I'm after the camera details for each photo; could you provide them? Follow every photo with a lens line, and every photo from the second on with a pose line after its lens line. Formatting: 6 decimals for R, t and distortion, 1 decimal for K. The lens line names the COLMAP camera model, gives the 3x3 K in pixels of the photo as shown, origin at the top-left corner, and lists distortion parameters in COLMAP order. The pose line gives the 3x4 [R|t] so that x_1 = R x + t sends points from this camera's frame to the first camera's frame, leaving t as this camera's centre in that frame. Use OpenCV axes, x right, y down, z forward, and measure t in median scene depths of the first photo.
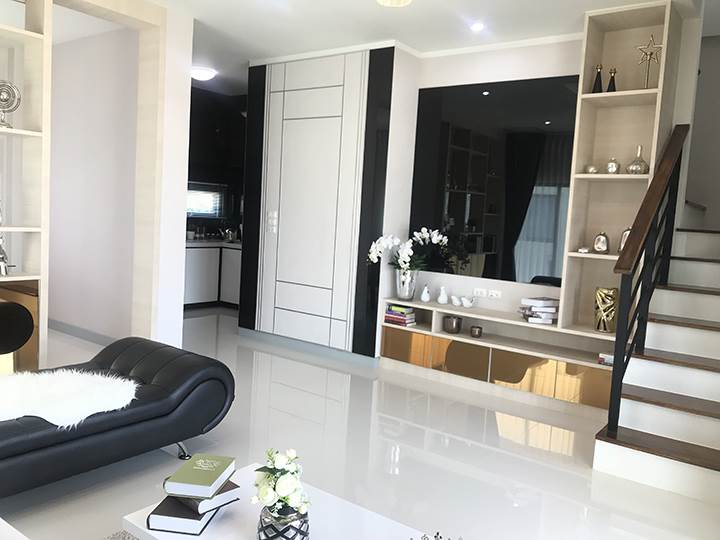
lens RADIAL K [[599.1, 0, 362.1], [0, 599.1, 269.3], [0, 0, 1]] dist [0.042765, -0.010371]
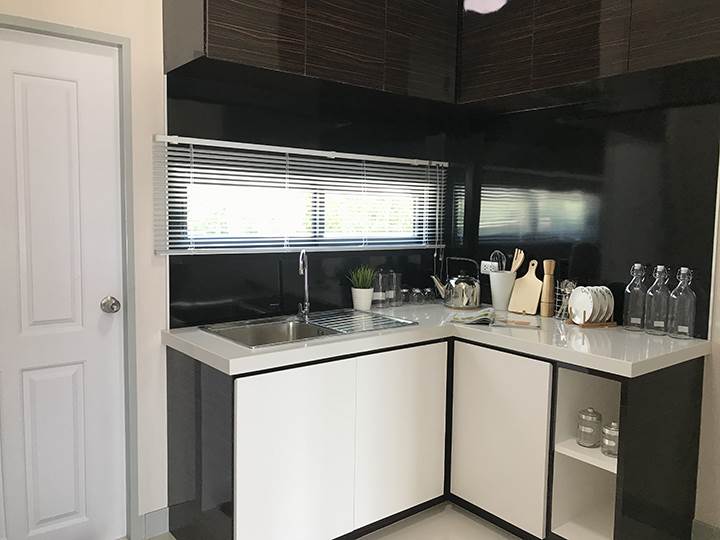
lens RADIAL K [[599.1, 0, 359.5], [0, 599.1, 268.6], [0, 0, 1]] dist [0.042765, -0.010371]
pose [[0.967374, -0.013810, -0.252975, -0.186113], [0.016163, 0.999843, 0.007226, -0.075936], [0.252835, -0.011079, 0.967446, 0.616478]]
